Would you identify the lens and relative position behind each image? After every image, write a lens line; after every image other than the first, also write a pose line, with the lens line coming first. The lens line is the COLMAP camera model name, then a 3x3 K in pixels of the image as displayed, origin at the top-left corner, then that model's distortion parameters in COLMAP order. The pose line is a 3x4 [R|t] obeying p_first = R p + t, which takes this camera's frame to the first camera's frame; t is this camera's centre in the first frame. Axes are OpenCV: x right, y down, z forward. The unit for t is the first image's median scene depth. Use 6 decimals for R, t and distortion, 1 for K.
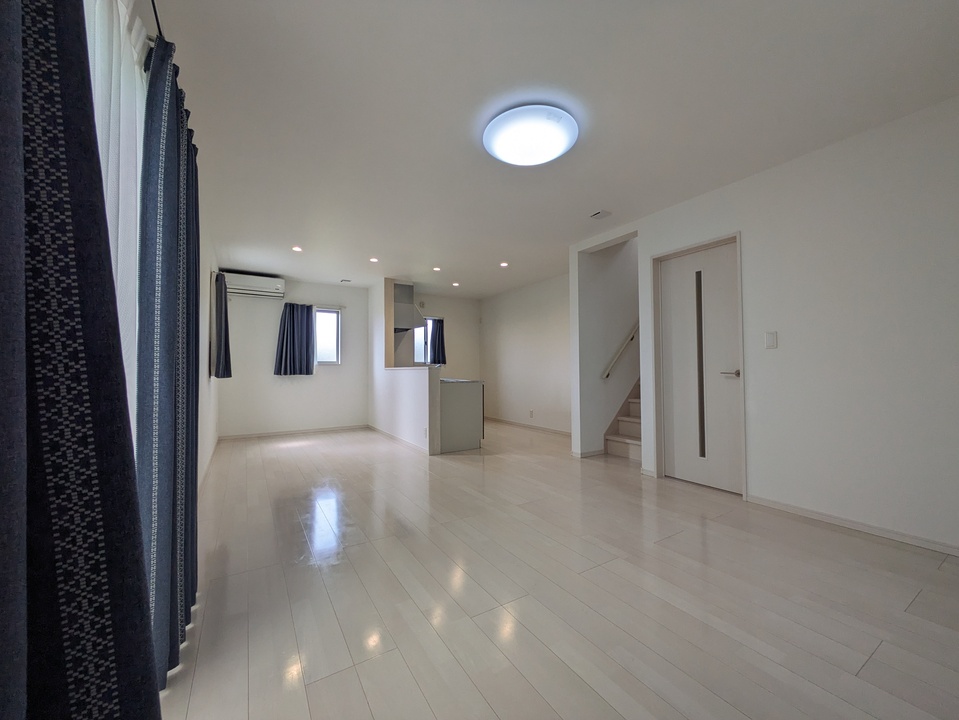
lens RADIAL K [[379.5, 0, 475.6], [0, 379.5, 362.1], [0, 0, 1]] dist [0.004082, 0.000139]
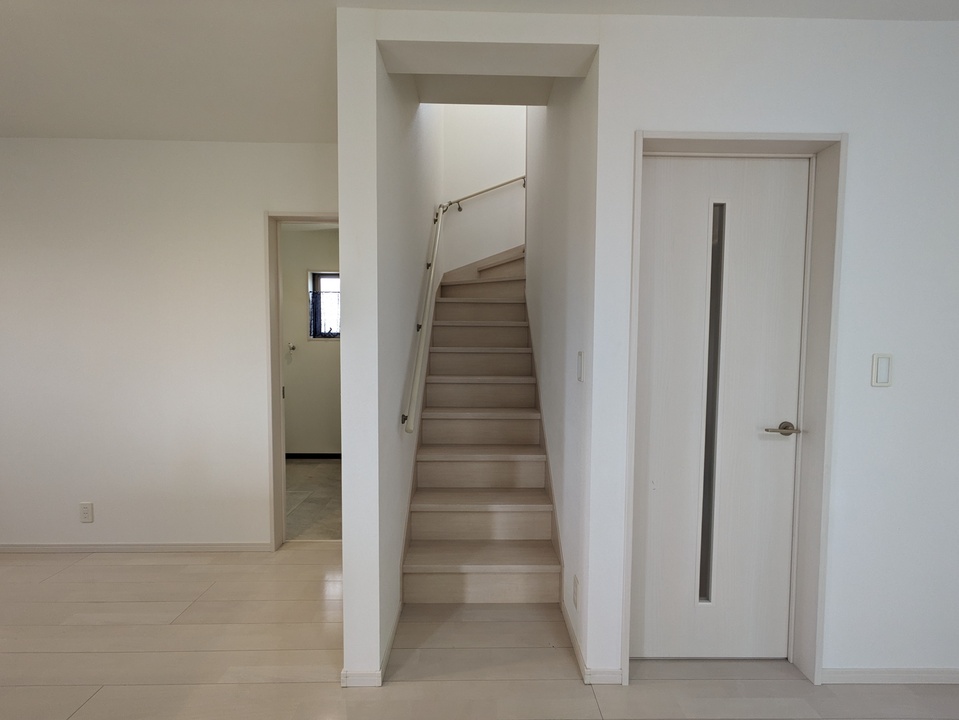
lens RADIAL K [[379.5, 0, 478.1], [0, 379.5, 365.0], [0, 0, 1]] dist [0.004082, 0.000139]
pose [[0.503168, -0.030099, 0.863664, 0.042225], [-0.017239, 0.998845, 0.044853, -0.059010], [-0.864017, -0.037457, 0.502068, 0.940303]]
